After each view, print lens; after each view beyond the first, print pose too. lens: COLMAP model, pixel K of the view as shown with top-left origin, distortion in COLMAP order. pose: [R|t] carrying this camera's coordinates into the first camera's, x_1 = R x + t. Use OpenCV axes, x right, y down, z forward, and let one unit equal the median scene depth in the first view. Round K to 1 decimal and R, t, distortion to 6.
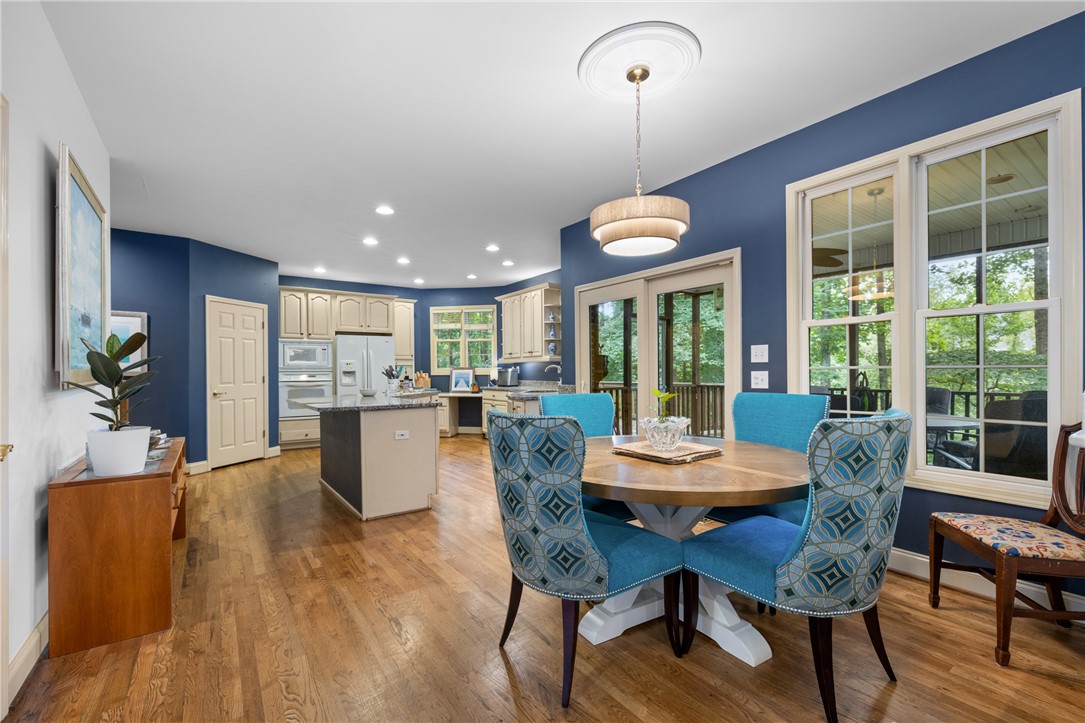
lens RADIAL K [[466.4, 0, 535.1], [0, 466.4, 366.6], [0, 0, 1]] dist [0.001293, -0.000185]
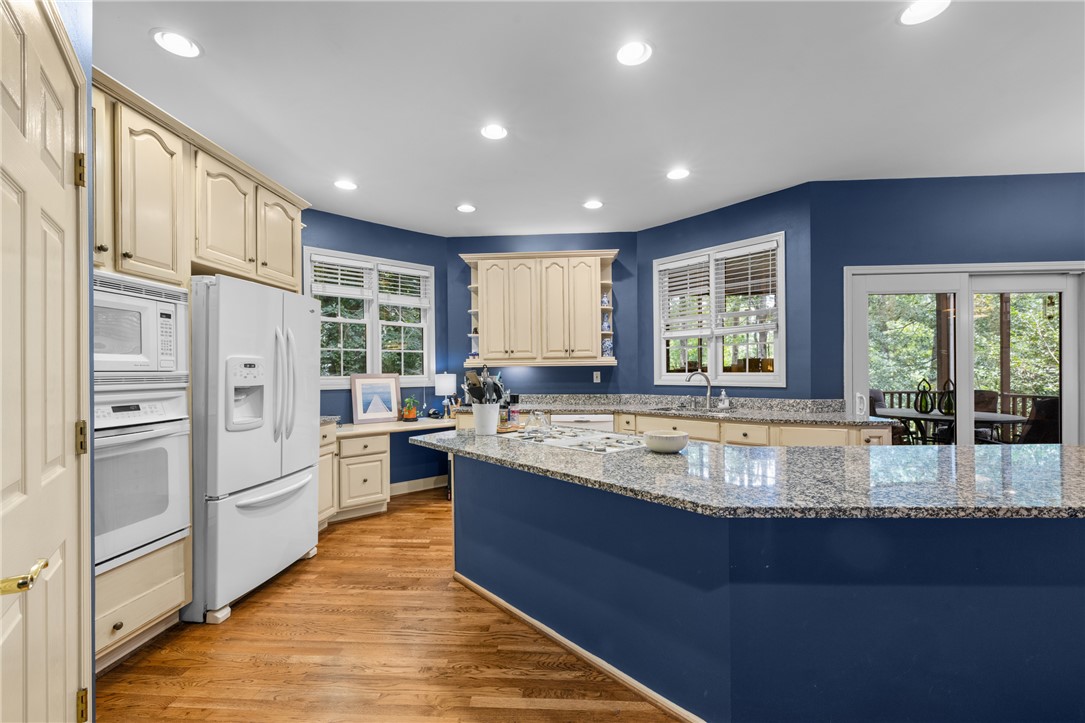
lens RADIAL K [[466.4, 0, 542.4], [0, 466.4, 369.1], [0, 0, 1]] dist [0.001293, -0.000185]
pose [[0.621150, 0.006977, 0.783661, -0.476850], [-0.003782, 0.999975, -0.005905, -0.001378], [-0.783683, 0.000704, 0.621161, 0.555268]]
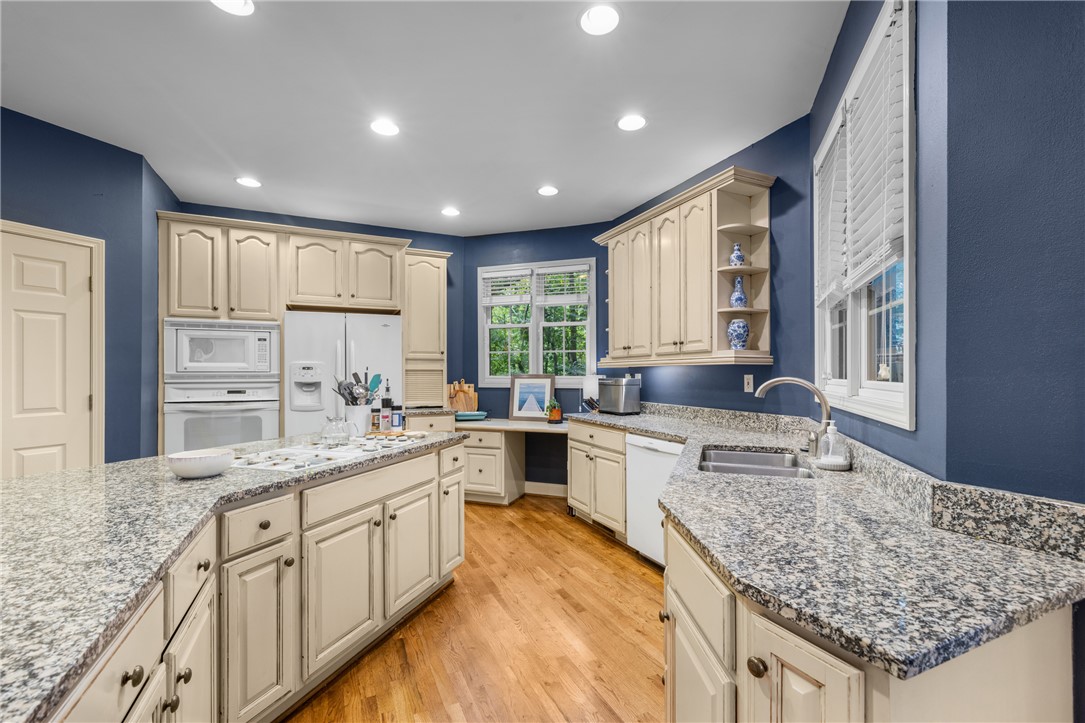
lens RADIAL K [[466.4, 0, 541.6], [0, 466.4, 368.4], [0, 0, 1]] dist [0.001293, -0.000185]
pose [[0.984899, 0.005420, -0.173044, -0.052902], [-0.005180, 0.999985, 0.001836, -0.006563], [0.173052, -0.000911, 0.984912, 0.485066]]
